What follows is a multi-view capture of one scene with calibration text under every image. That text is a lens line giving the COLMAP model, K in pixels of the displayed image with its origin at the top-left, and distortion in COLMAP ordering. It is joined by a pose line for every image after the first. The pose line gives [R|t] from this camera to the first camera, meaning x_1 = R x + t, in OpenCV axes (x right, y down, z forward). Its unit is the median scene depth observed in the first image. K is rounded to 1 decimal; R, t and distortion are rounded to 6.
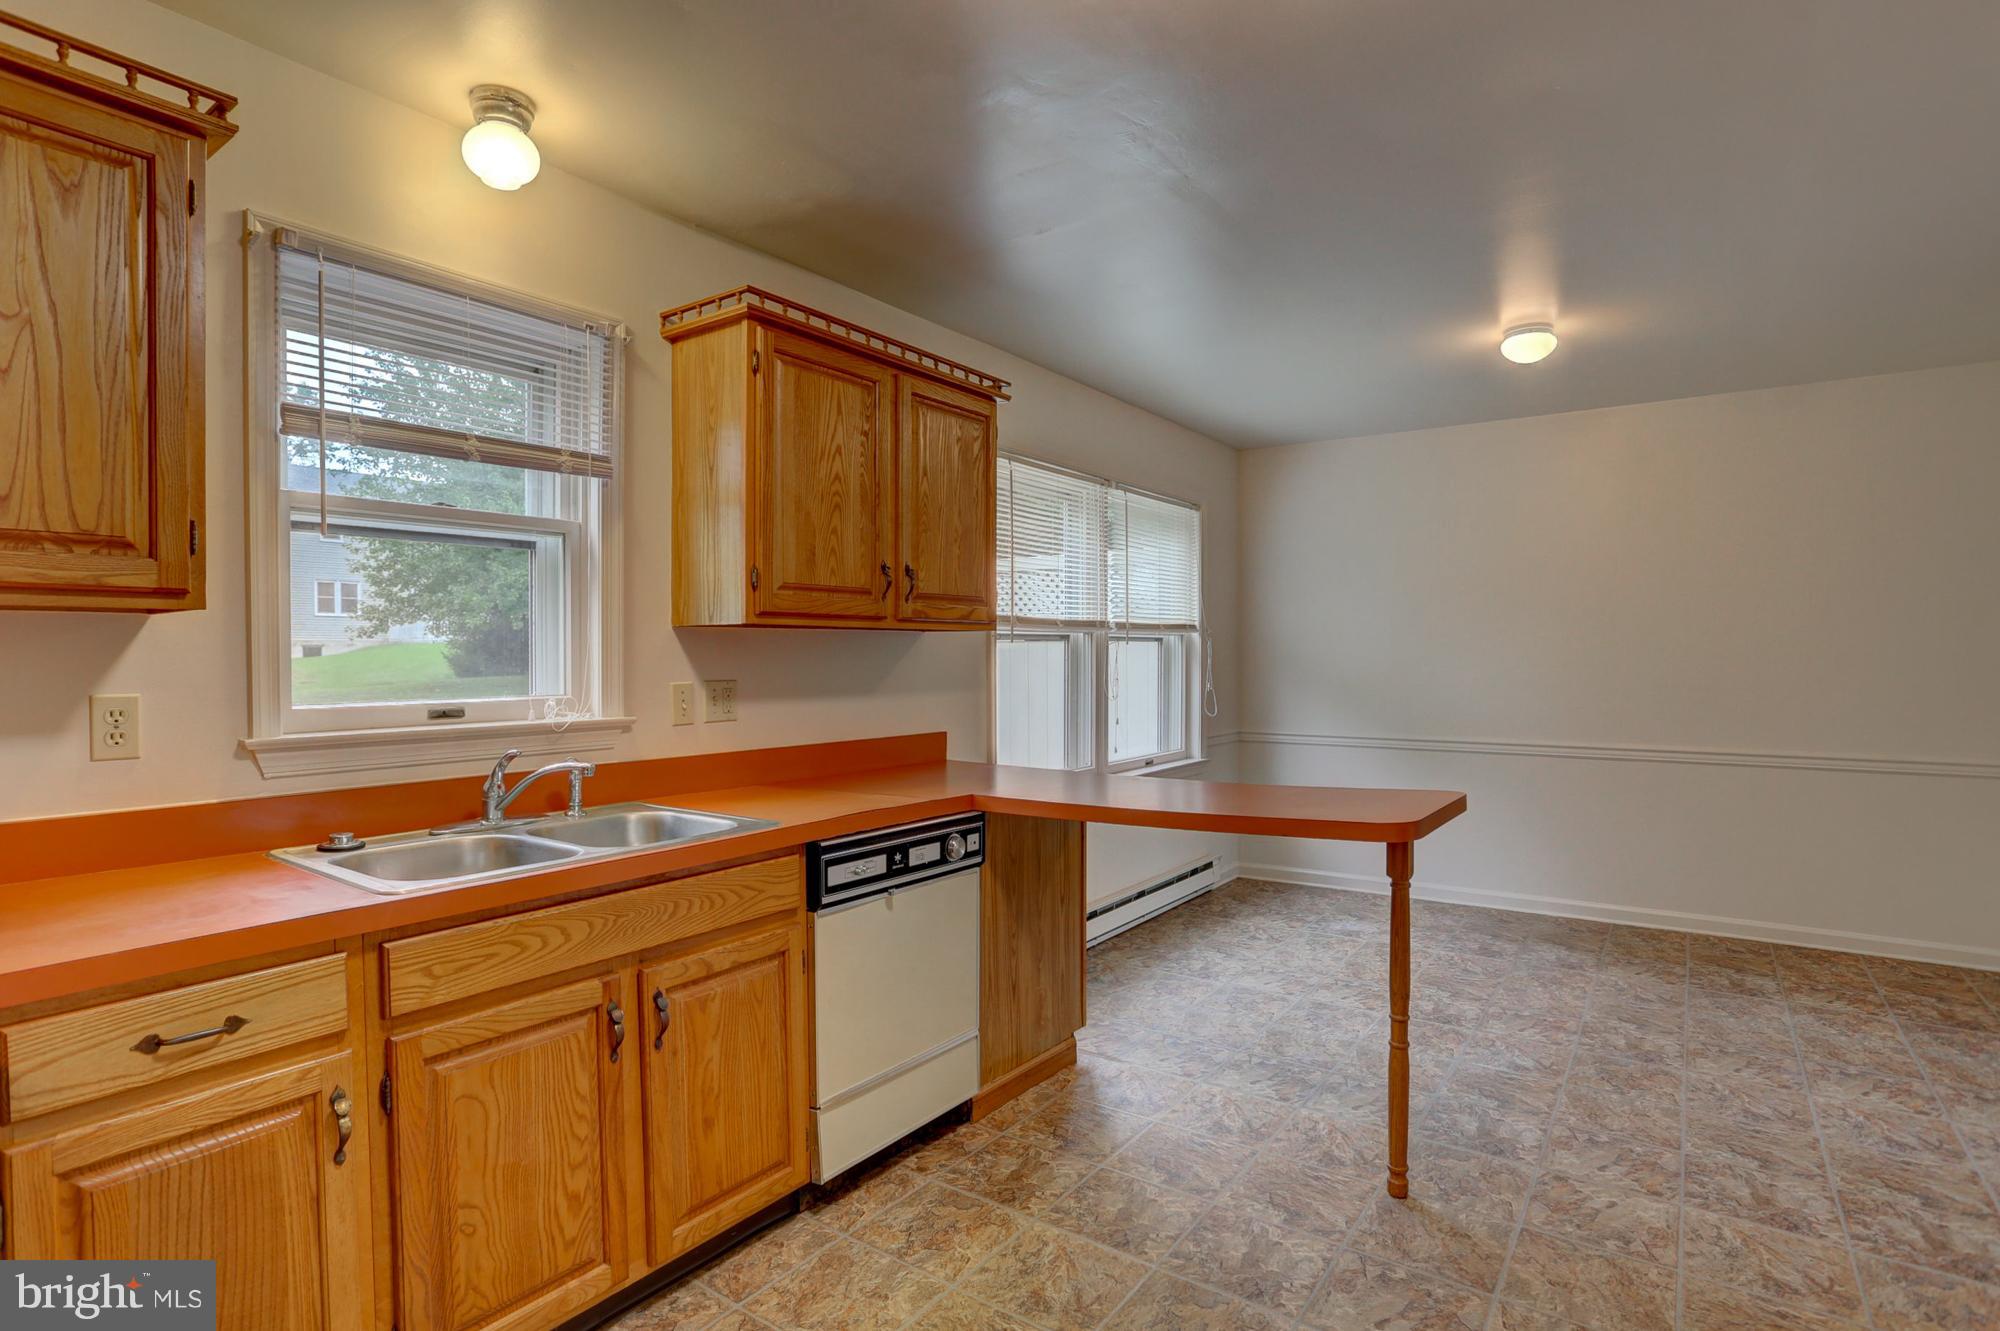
lens RADIAL K [[990.8, 0, 987.5], [0, 990.8, 686.8], [0, 0, 1]] dist [-0.060548, 0.024243]
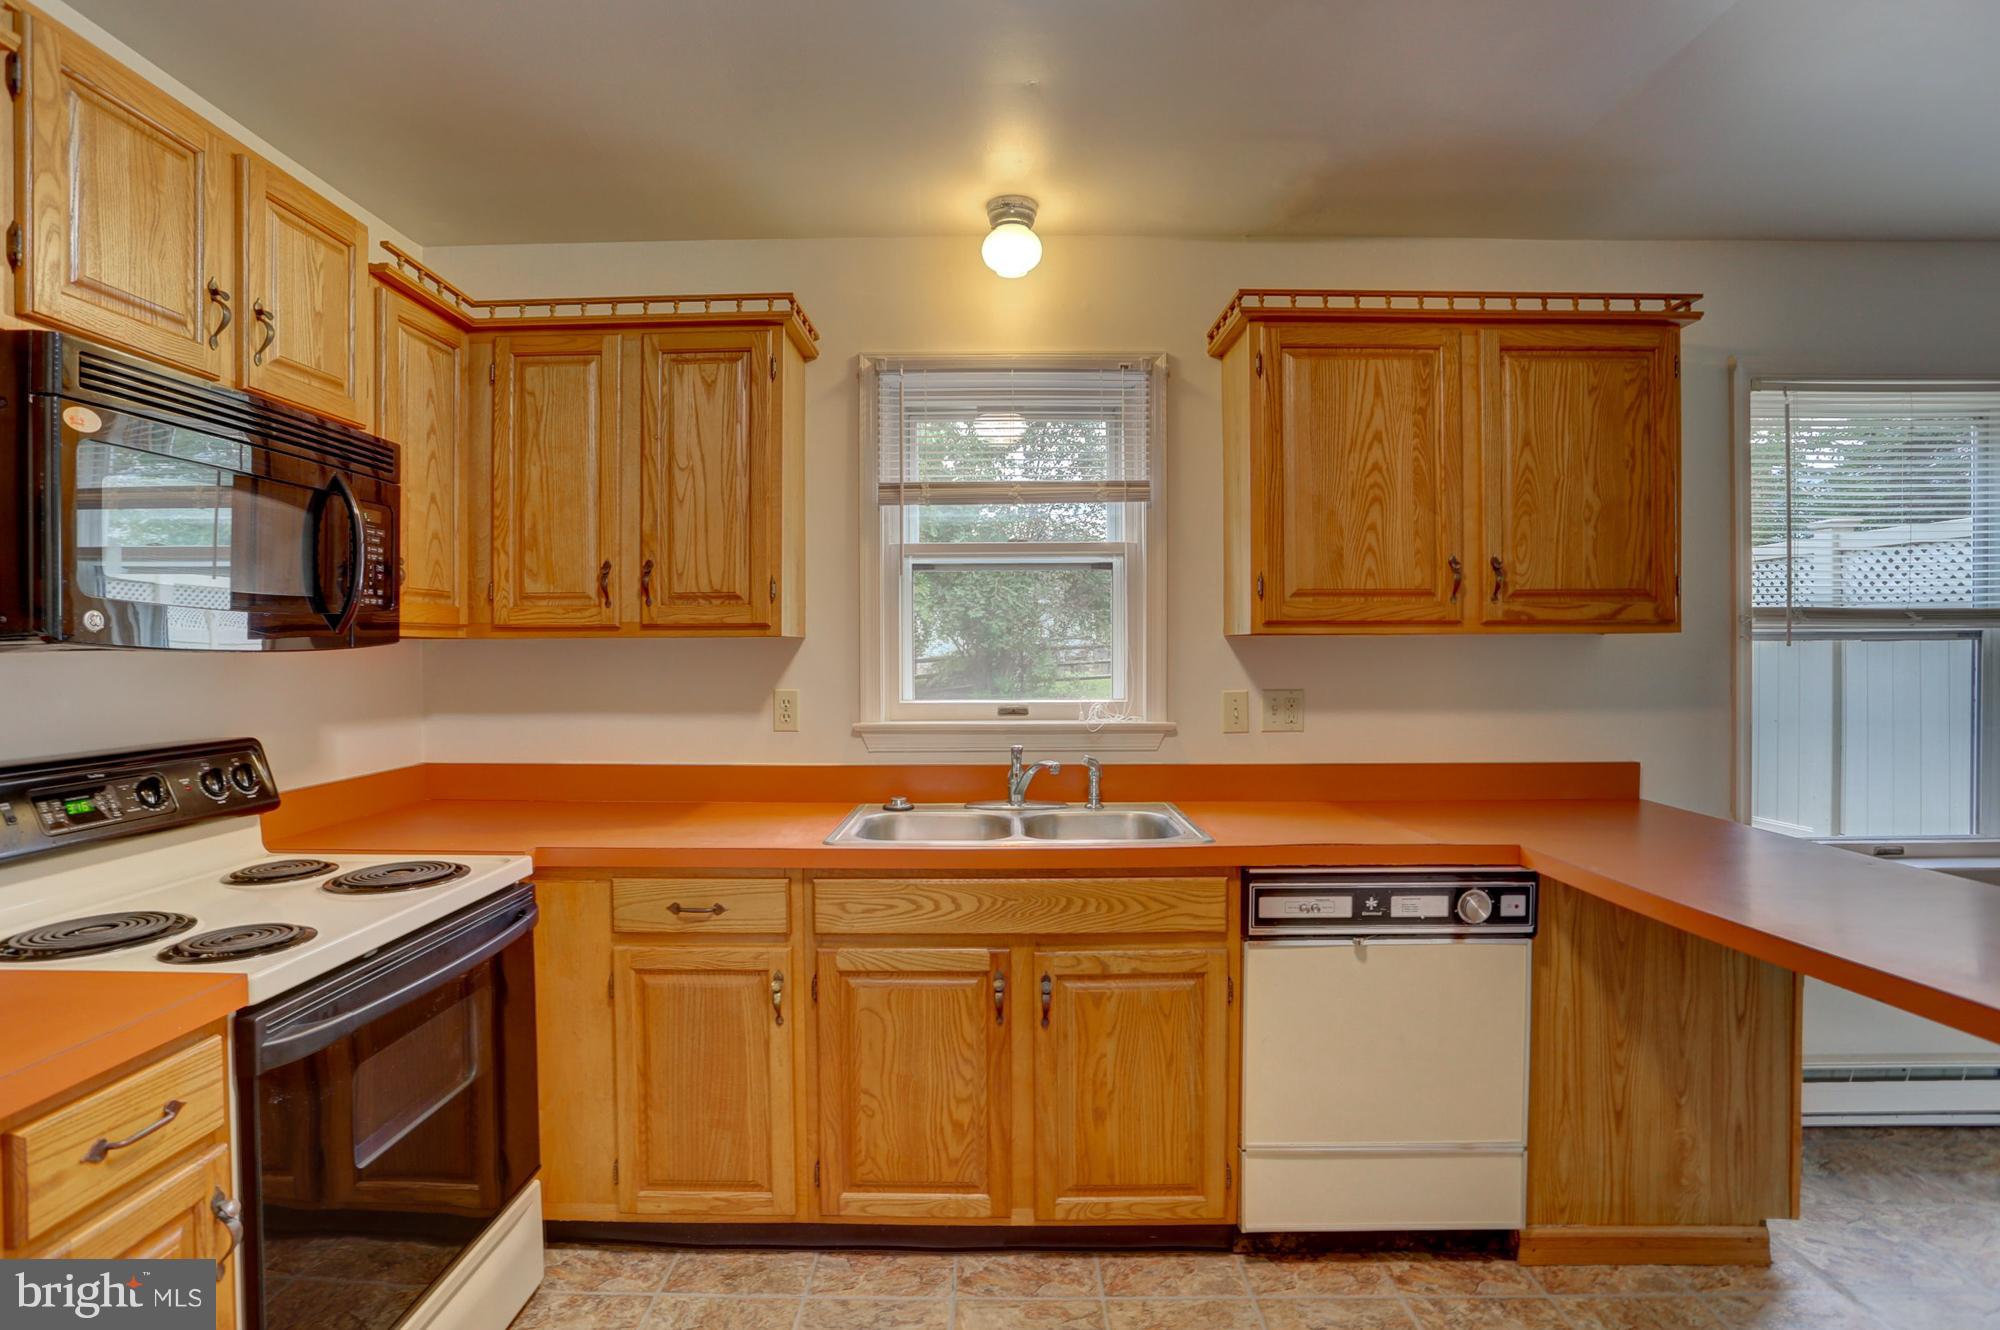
lens RADIAL K [[990.8, 0, 992.3], [0, 990.8, 656.0], [0, 0, 1]] dist [-0.060548, 0.024243]
pose [[0.582138, 0.007133, -0.813059, 0.399936], [-0.021182, 0.999755, -0.006395, -0.030198], [0.812814, 0.020945, 0.582146, 0.223779]]
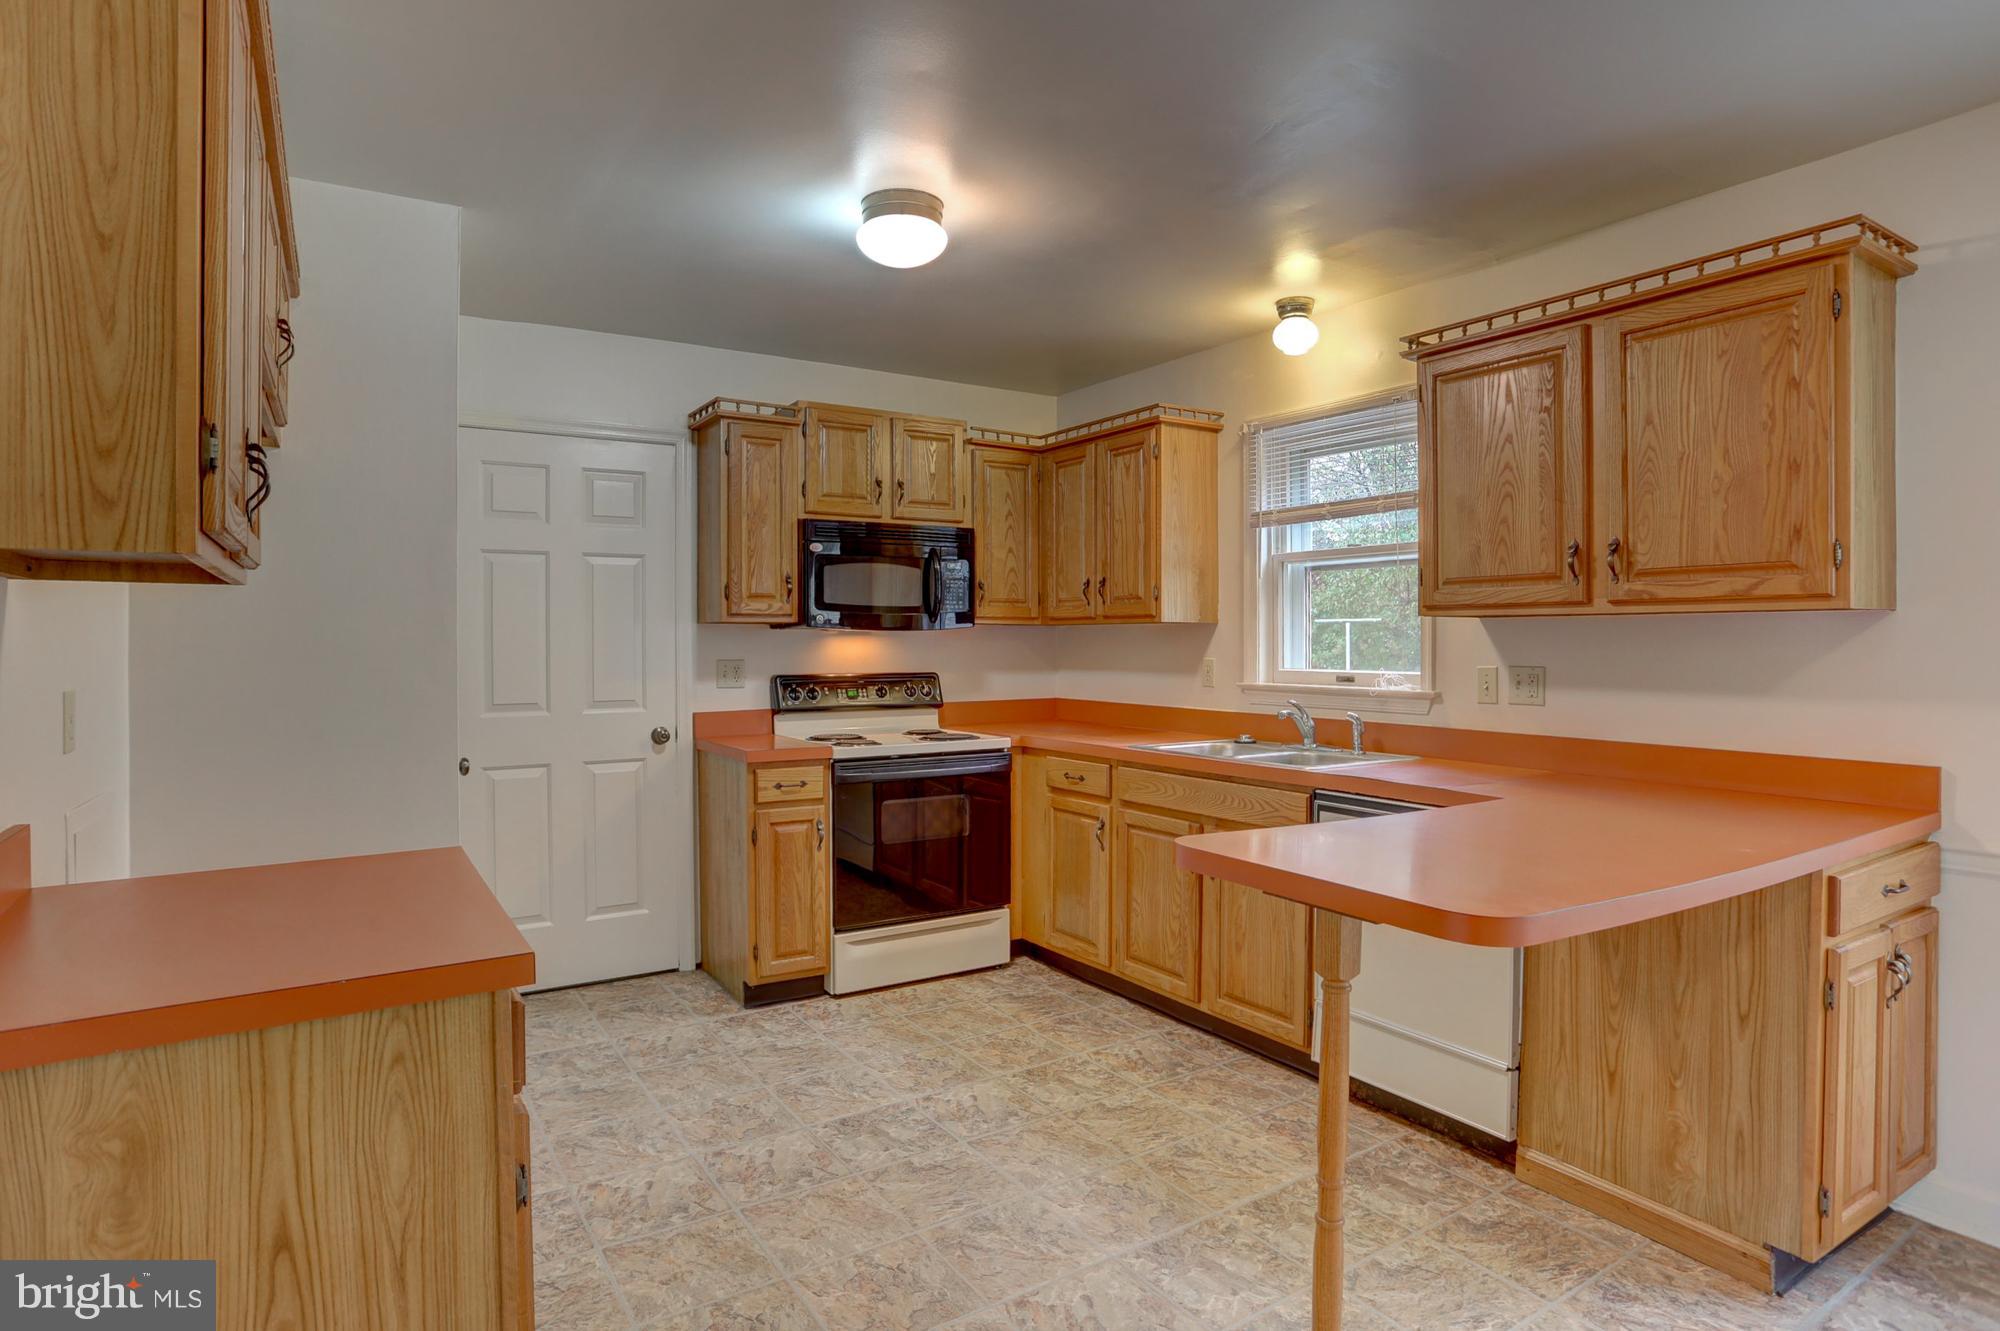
lens RADIAL K [[1071.4, 0, 1006.4], [0, 1071.4, 648.6], [0, 0, 1]] dist [-0.056516, 0.026788]
pose [[-0.352179, 0.011094, -0.935867, 1.125449], [-0.025914, 0.999431, 0.021599, -0.039752], [0.935574, 0.031858, -0.351691, 0.983716]]
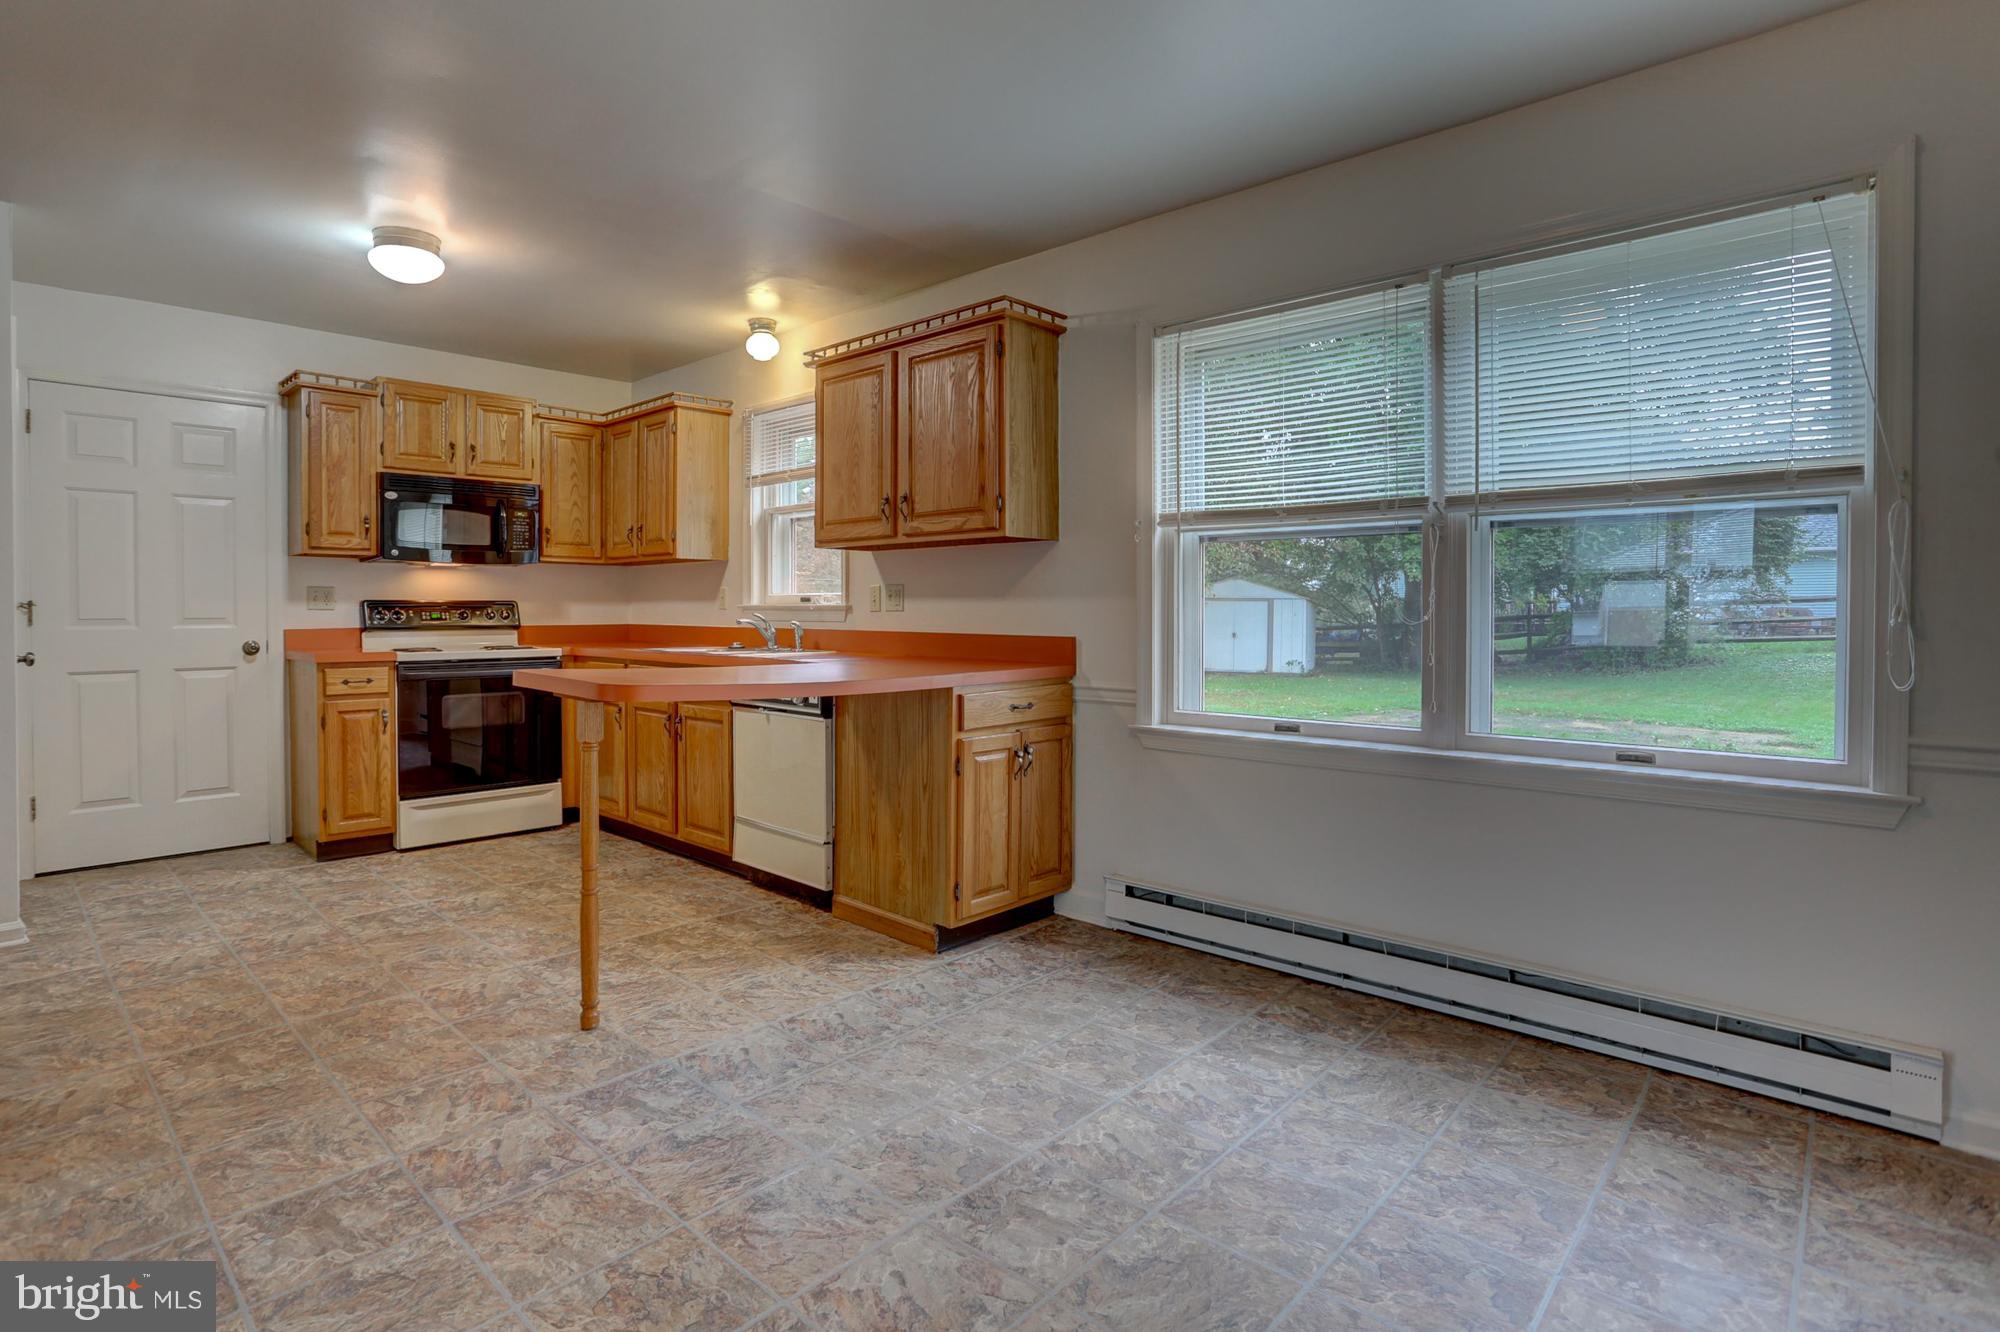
lens RADIAL K [[990.8, 0, 994.8], [0, 990.8, 622.5], [0, 0, 1]] dist [-0.060548, 0.024243]
pose [[-0.116687, 0.014235, -0.993067, 1.404606], [-0.031213, 0.999351, 0.017993, 0.022593], [0.992678, 0.033096, -0.116167, 1.502543]]
